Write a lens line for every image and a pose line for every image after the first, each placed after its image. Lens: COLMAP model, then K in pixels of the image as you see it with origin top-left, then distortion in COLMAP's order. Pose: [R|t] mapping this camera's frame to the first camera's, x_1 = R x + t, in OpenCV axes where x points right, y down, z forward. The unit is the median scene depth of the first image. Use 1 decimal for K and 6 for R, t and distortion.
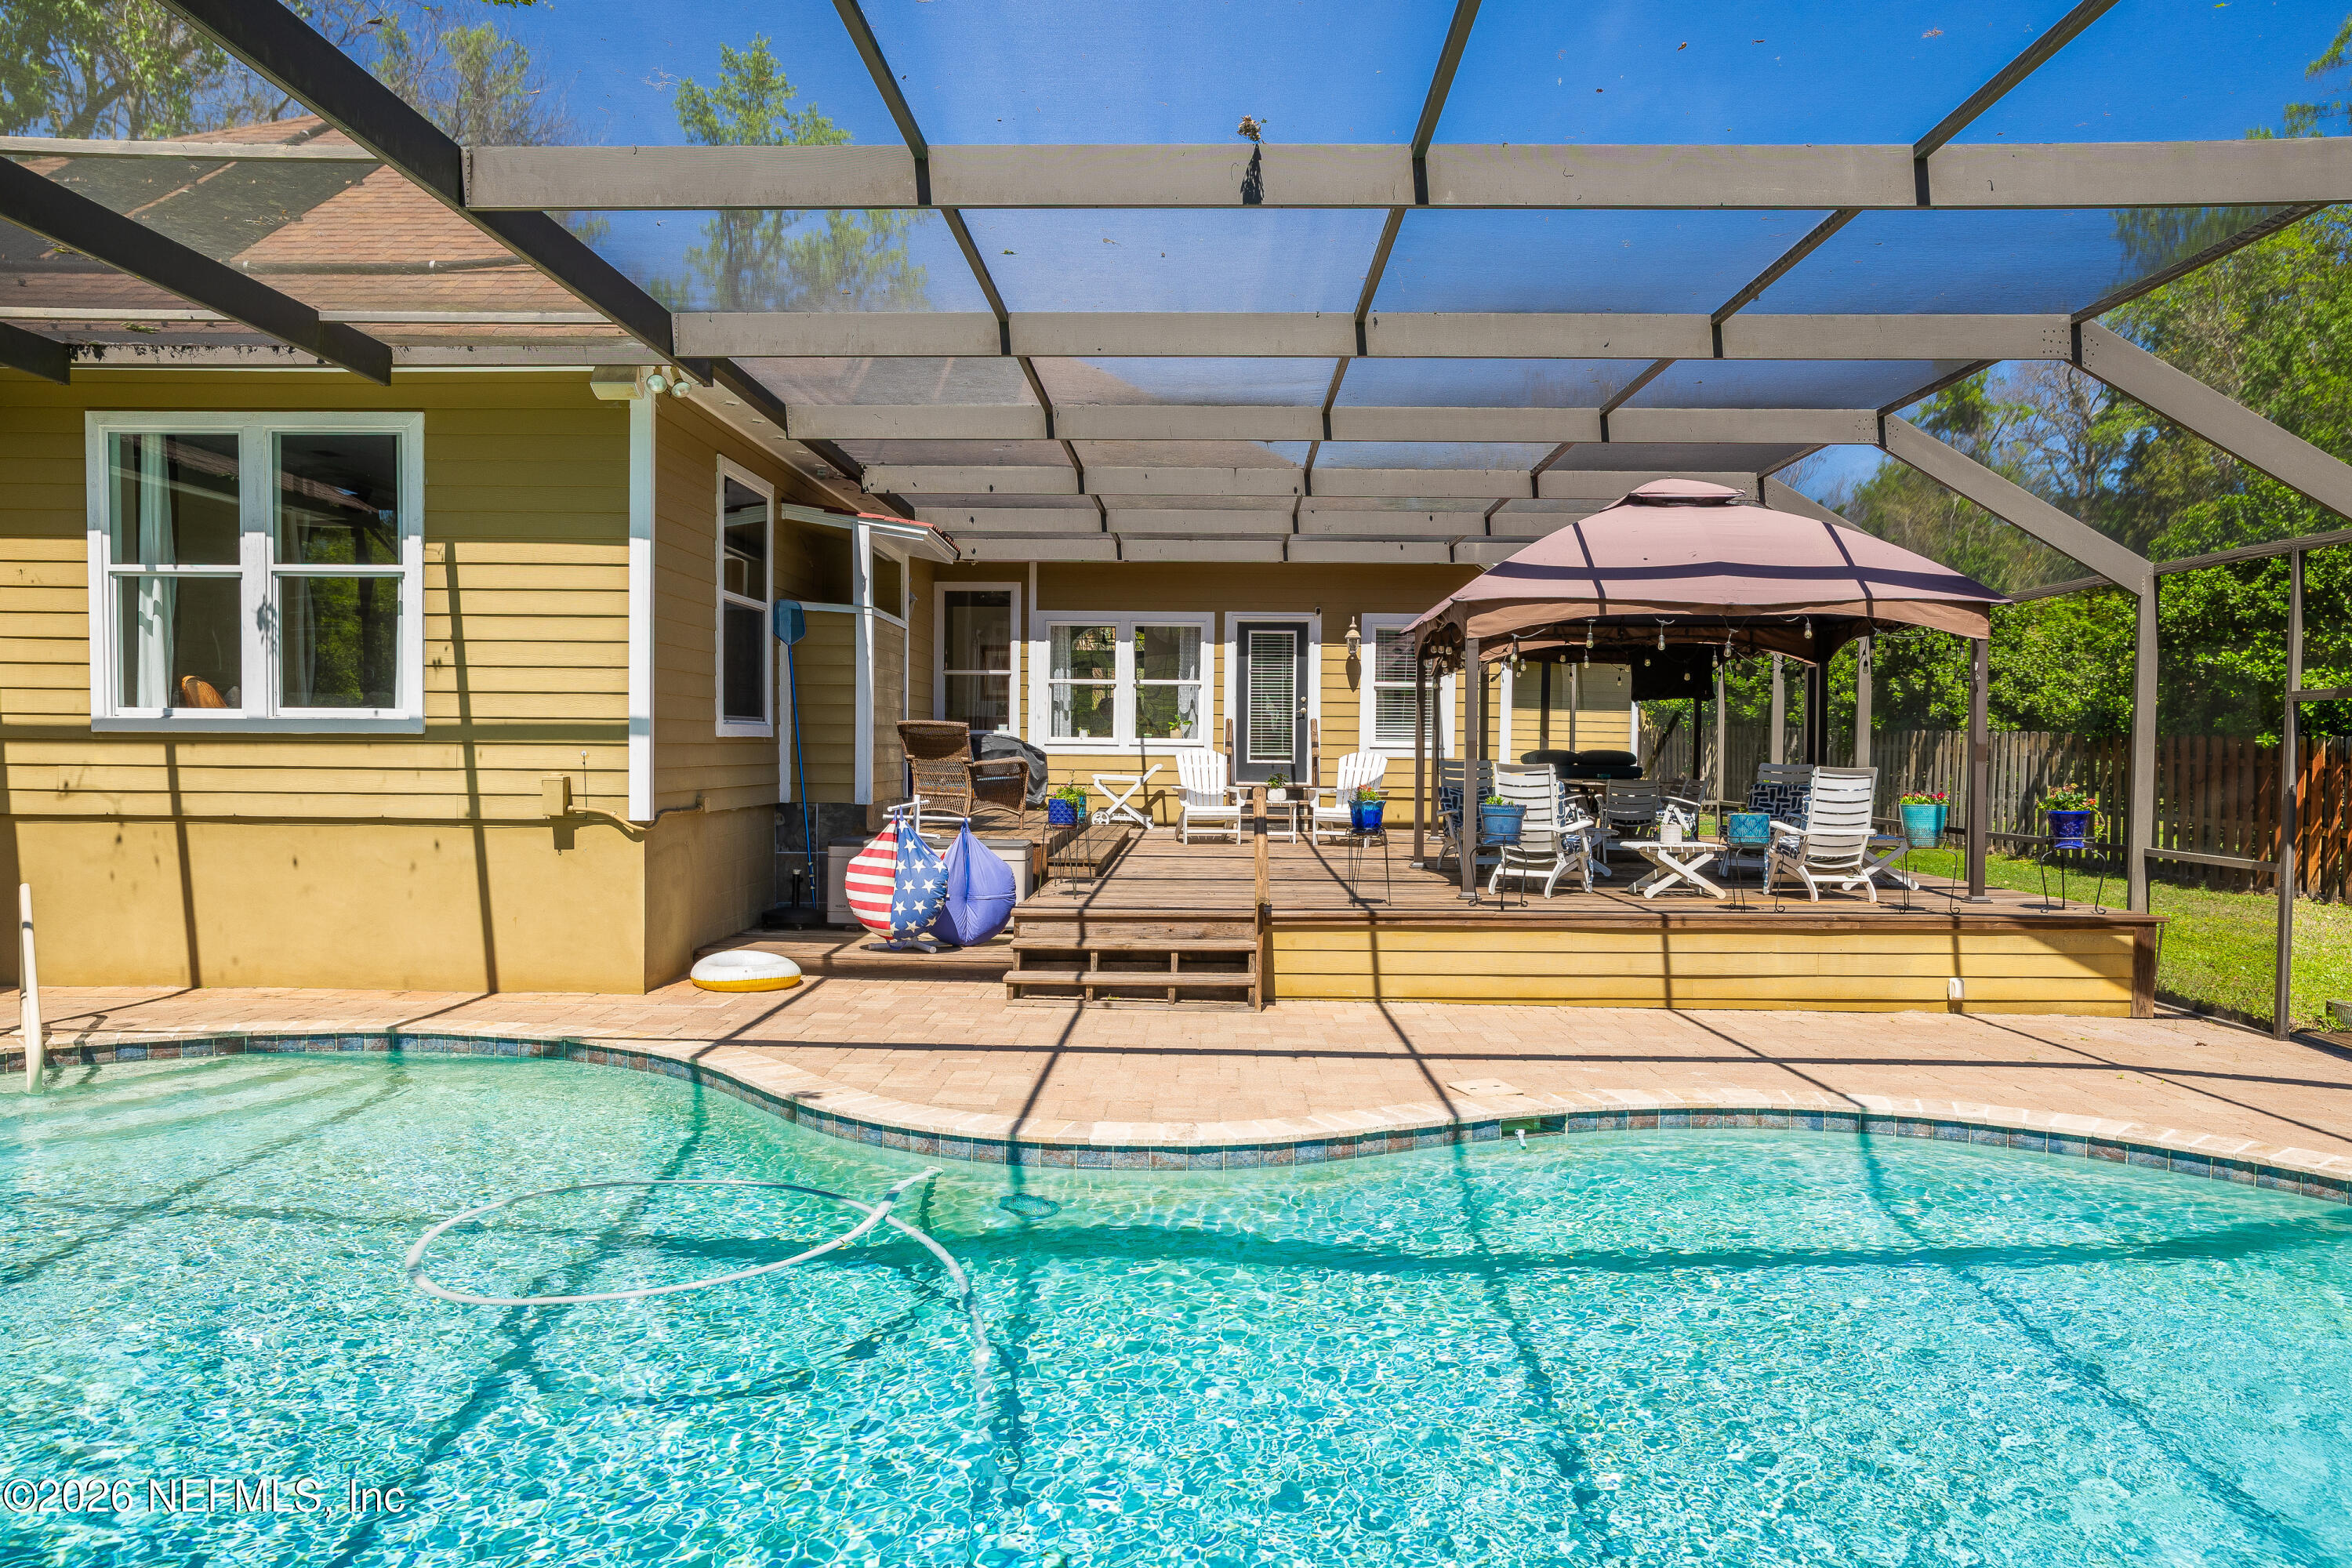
lens RADIAL K [[1585.1, 0, 1167.6], [0, 1585.1, 809.8], [0, 0, 1]] dist [-0.058171, 0.059669]
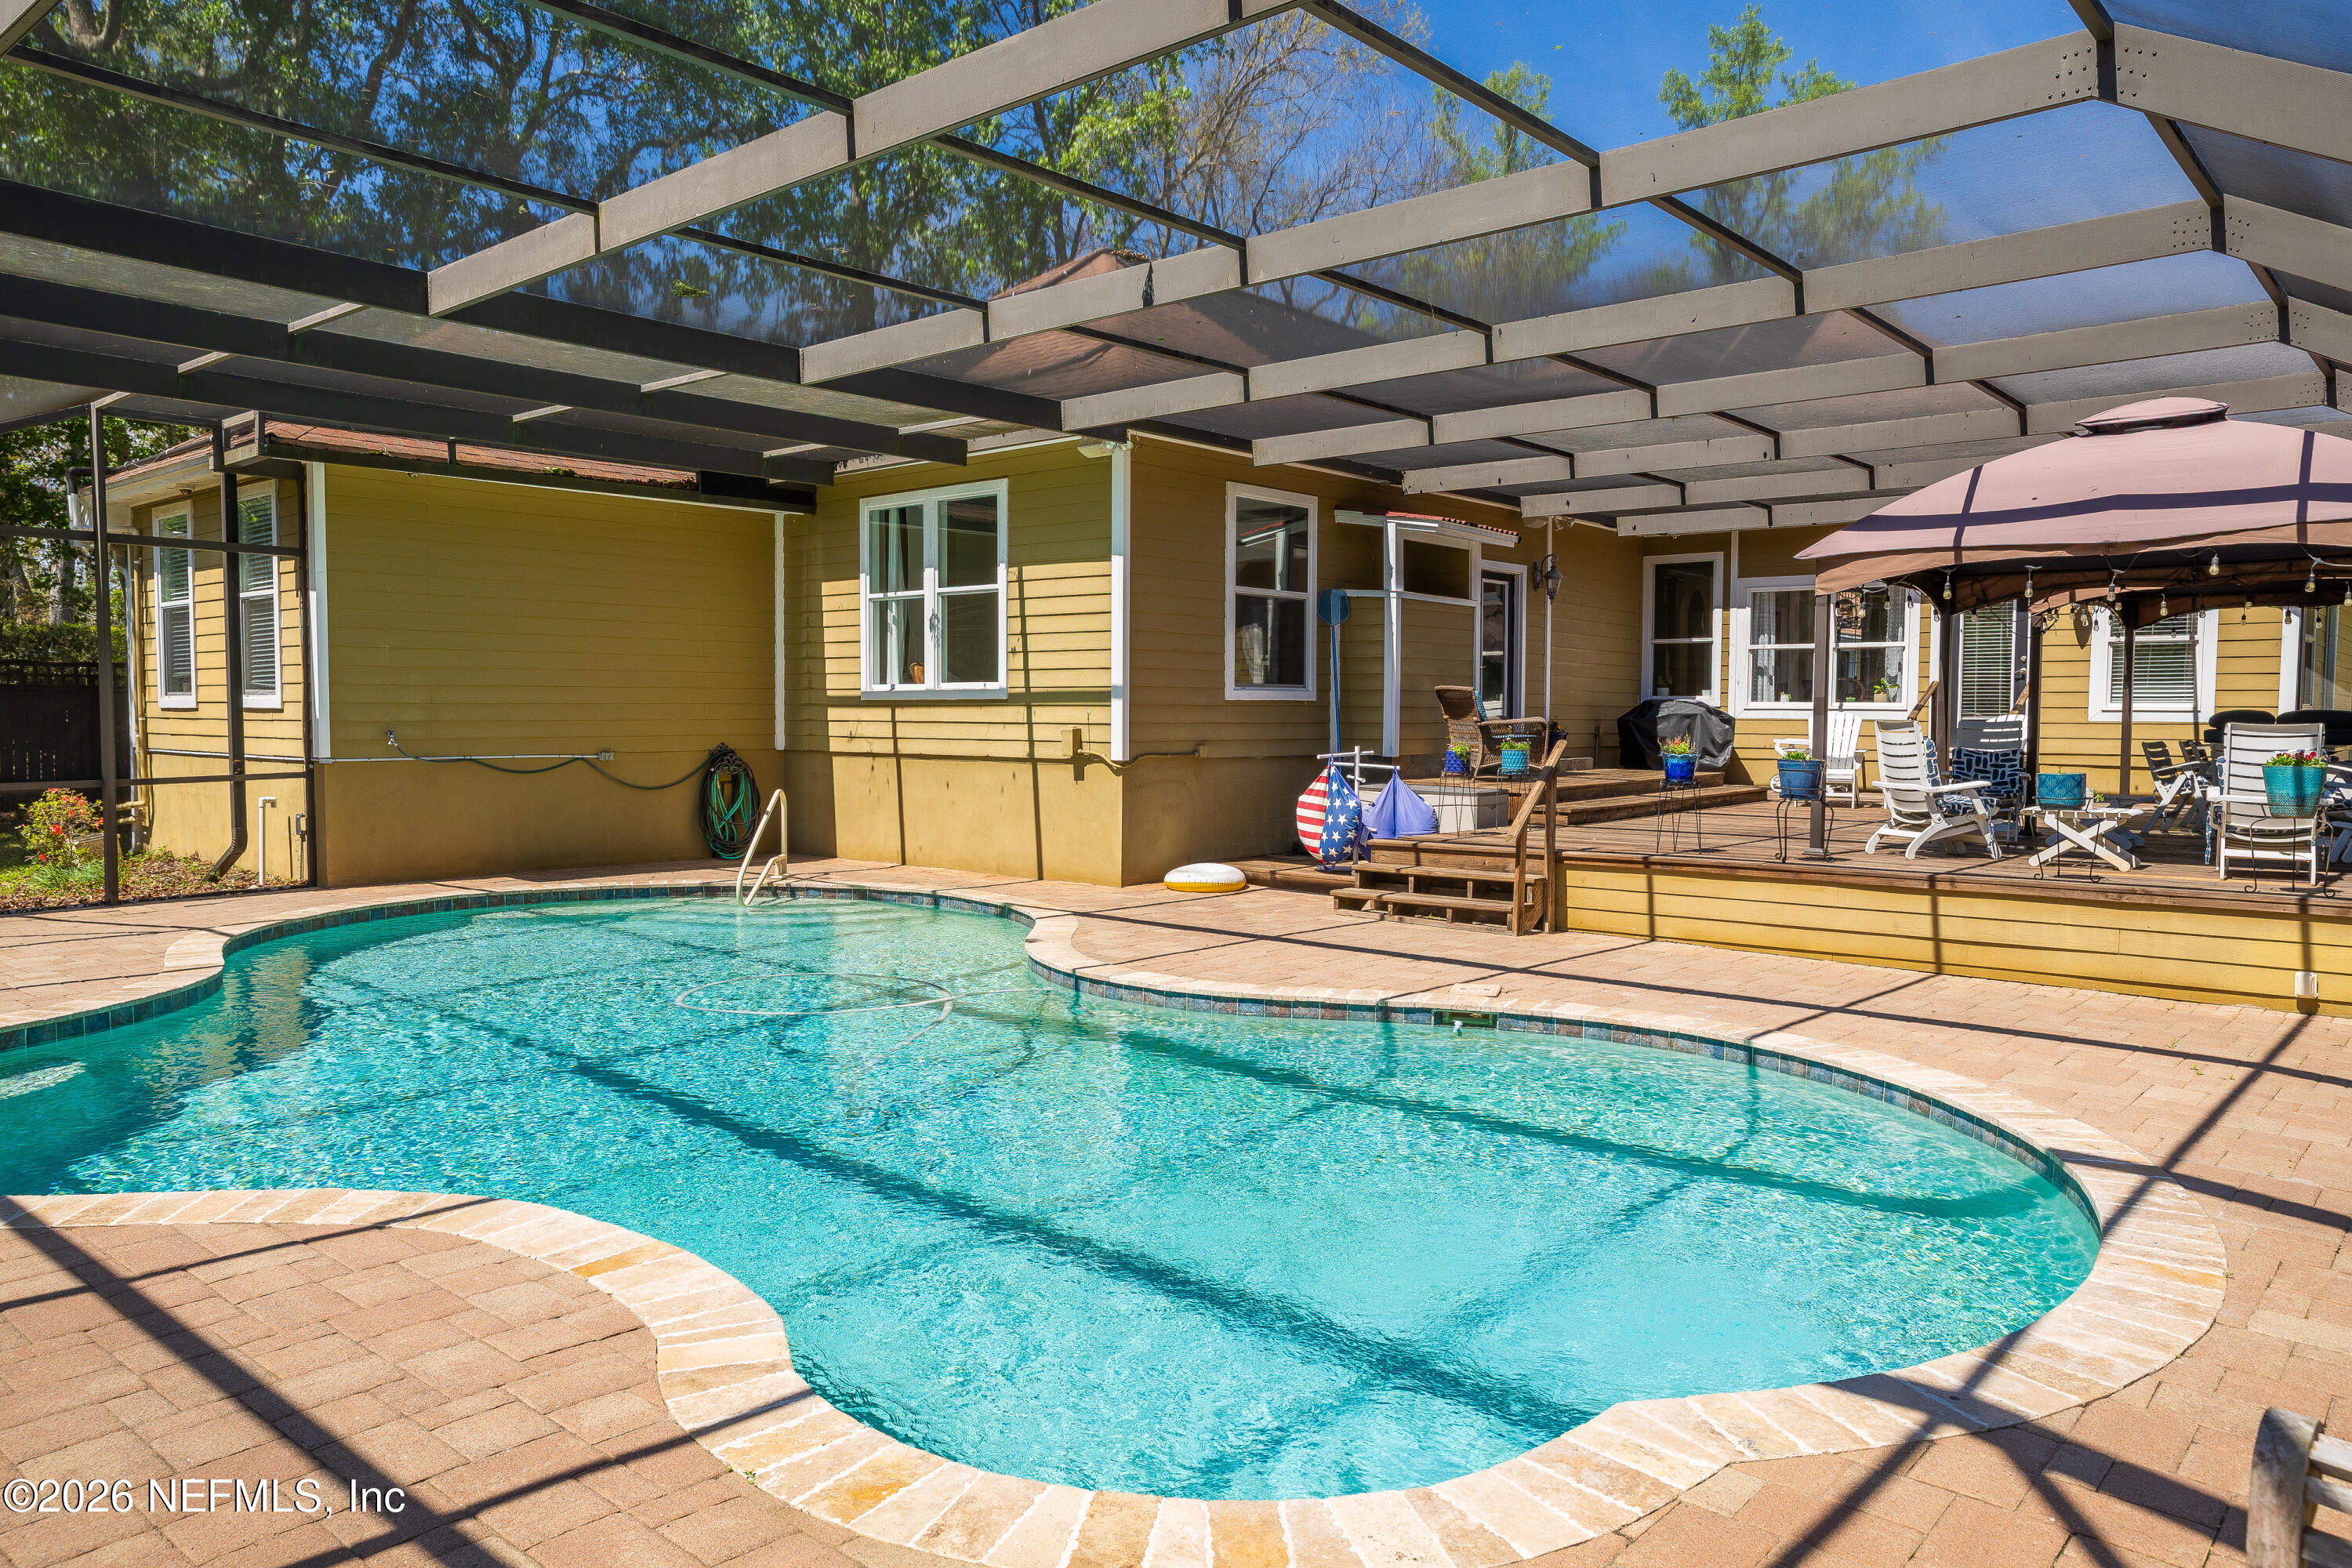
lens RADIAL K [[1585.1, 0, 1167.6], [0, 1585.1, 809.8], [0, 0, 1]] dist [-0.058171, 0.059669]
pose [[0.768144, 0.034062, -0.639370, 0.567942], [-0.023719, 0.999412, 0.024746, 0.014078], [0.639837, -0.003844, 0.768501, -0.034955]]
